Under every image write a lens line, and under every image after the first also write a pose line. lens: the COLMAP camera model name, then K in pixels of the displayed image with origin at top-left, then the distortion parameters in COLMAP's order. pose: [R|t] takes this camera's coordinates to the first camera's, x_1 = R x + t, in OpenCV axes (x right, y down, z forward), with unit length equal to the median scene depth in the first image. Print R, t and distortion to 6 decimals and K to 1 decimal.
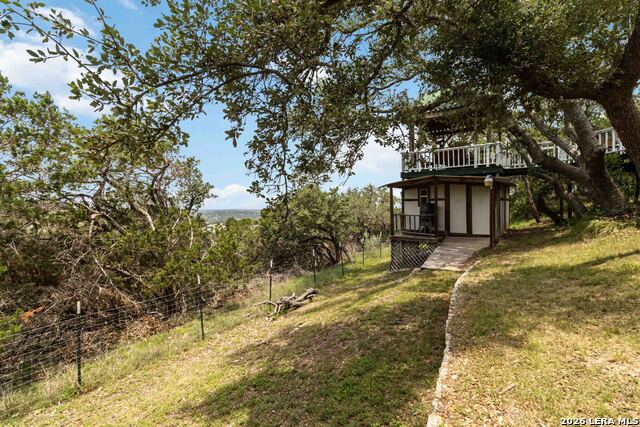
lens RADIAL K [[300.6, 0, 322.6], [0, 300.6, 204.2], [0, 0, 1]] dist [0.000061, -0.000640]
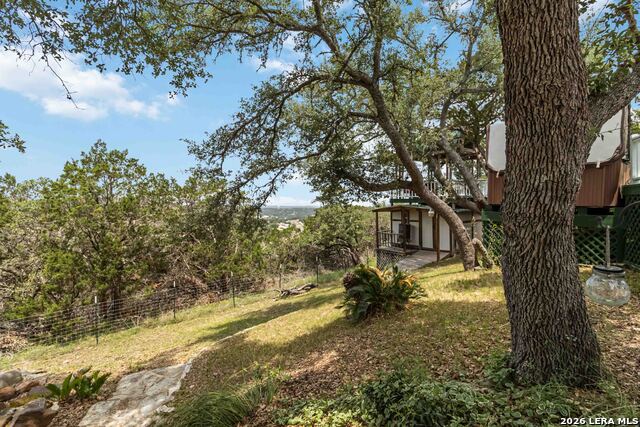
lens RADIAL K [[300.6, 0, 322.6], [0, 300.6, 204.2], [0, 0, 1]] dist [0.000061, -0.000640]
pose [[0.967699, -0.002040, -0.252102, 0.496600], [0.006181, 0.999859, 0.015633, -0.168833], [0.252034, -0.016686, 0.967574, -0.527174]]
